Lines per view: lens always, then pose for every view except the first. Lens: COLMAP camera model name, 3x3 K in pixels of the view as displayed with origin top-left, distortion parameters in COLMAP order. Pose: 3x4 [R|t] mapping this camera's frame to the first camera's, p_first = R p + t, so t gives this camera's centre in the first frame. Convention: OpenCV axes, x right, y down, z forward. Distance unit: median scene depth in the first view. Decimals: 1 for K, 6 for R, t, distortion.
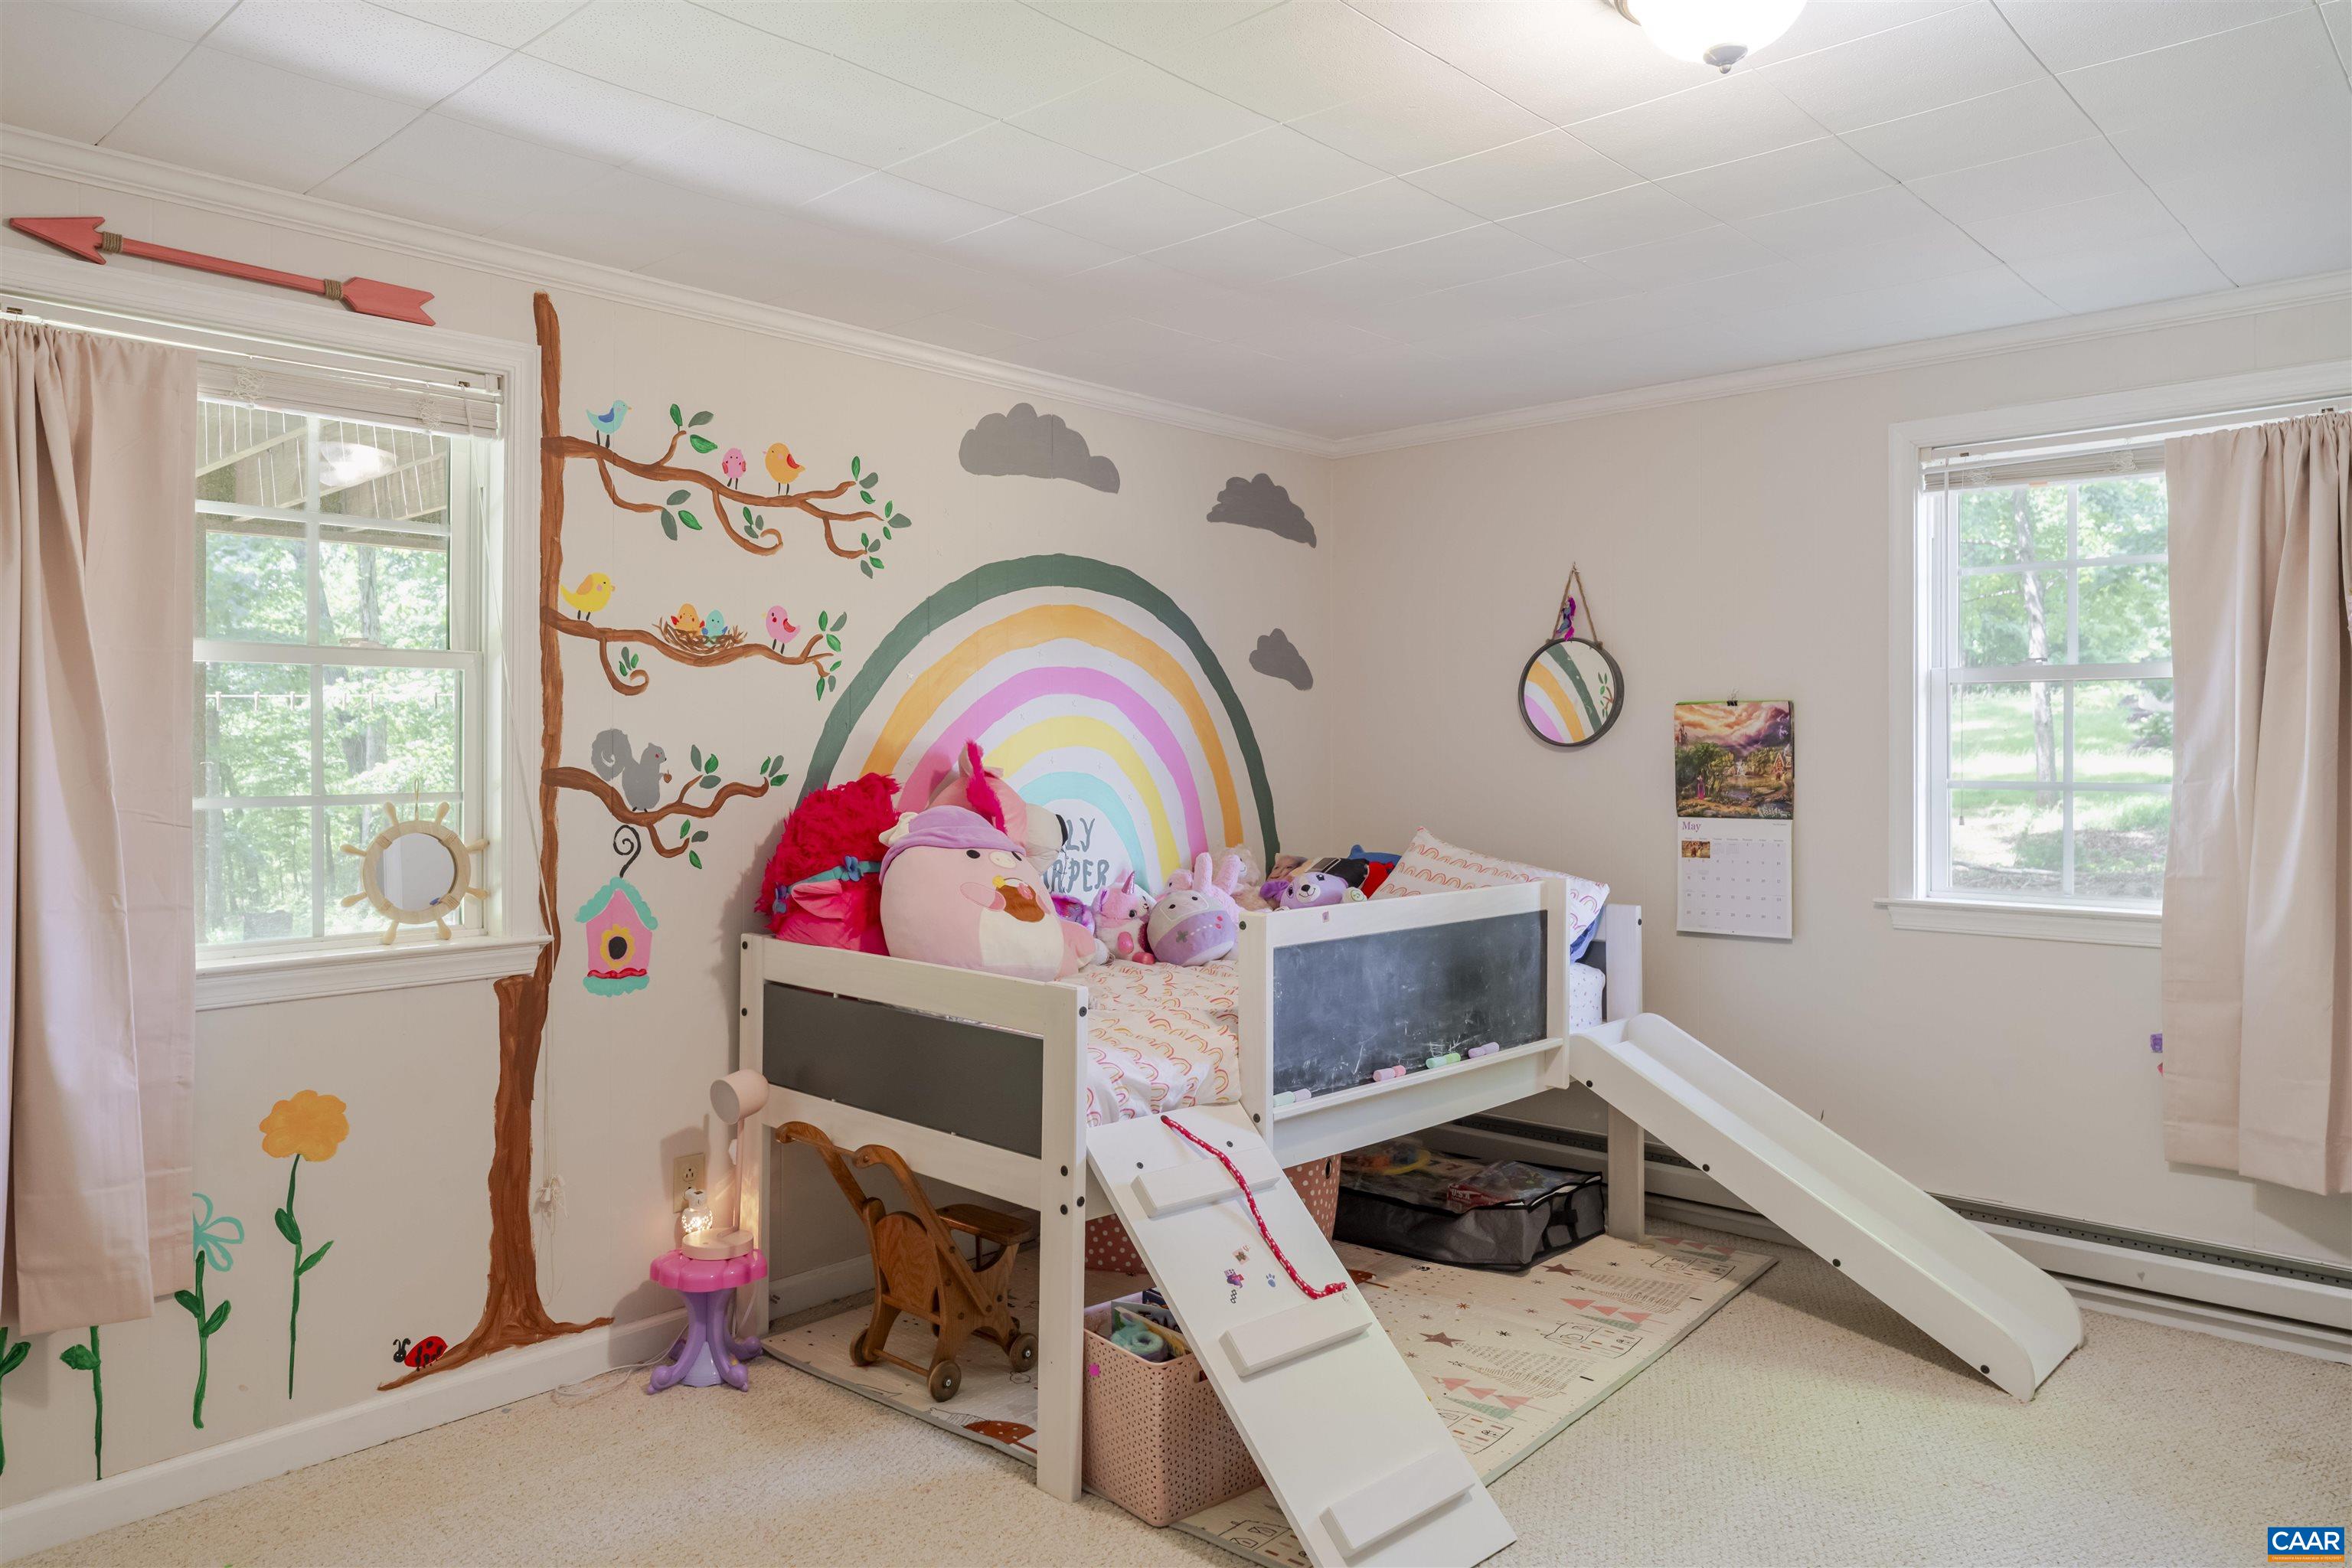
lens RADIAL K [[1561.8, 0, 1174.2], [0, 1561.8, 773.4], [0, 0, 1]] dist [0.004114, 0.000224]
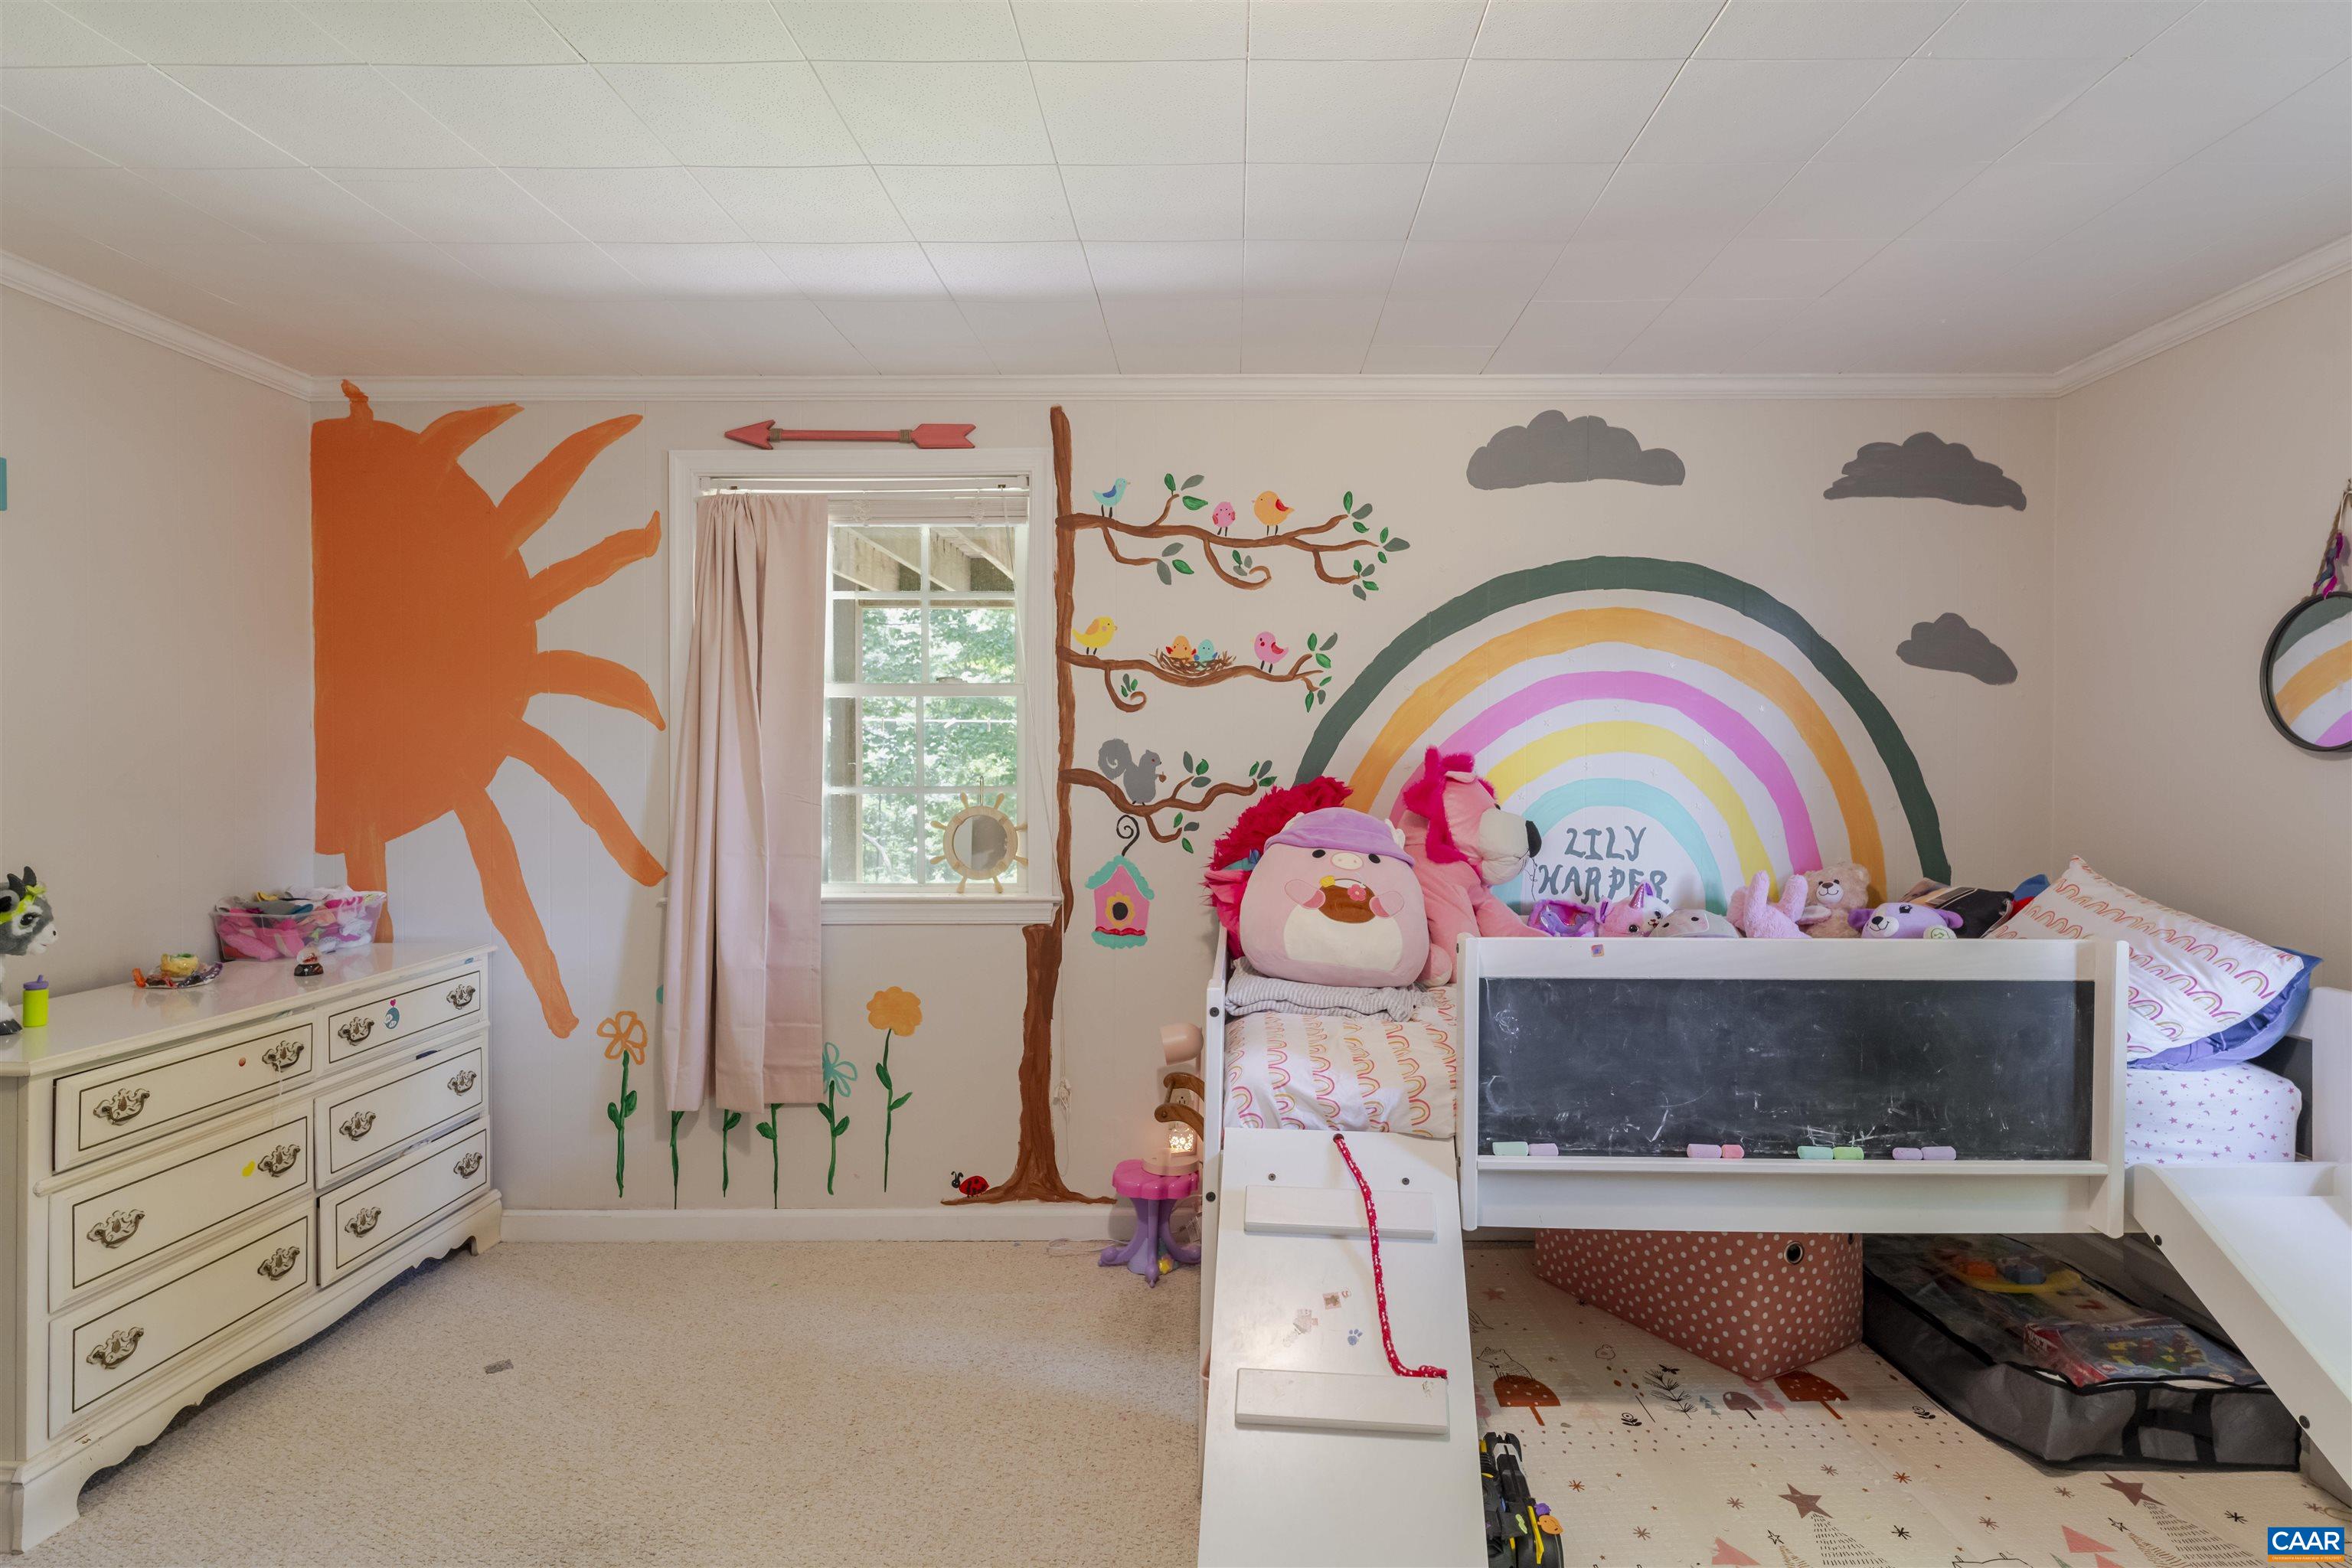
lens RADIAL K [[1246.6, 0, 1175.6], [0, 1246.6, 793.1], [0, 0, 1]] dist [-0.001226, 0.000570]
pose [[0.677473, 0.022383, -0.735207, 0.407361], [-0.012236, 0.999742, 0.019161, -0.004274], [0.735446, -0.003985, 0.677572, 0.338550]]
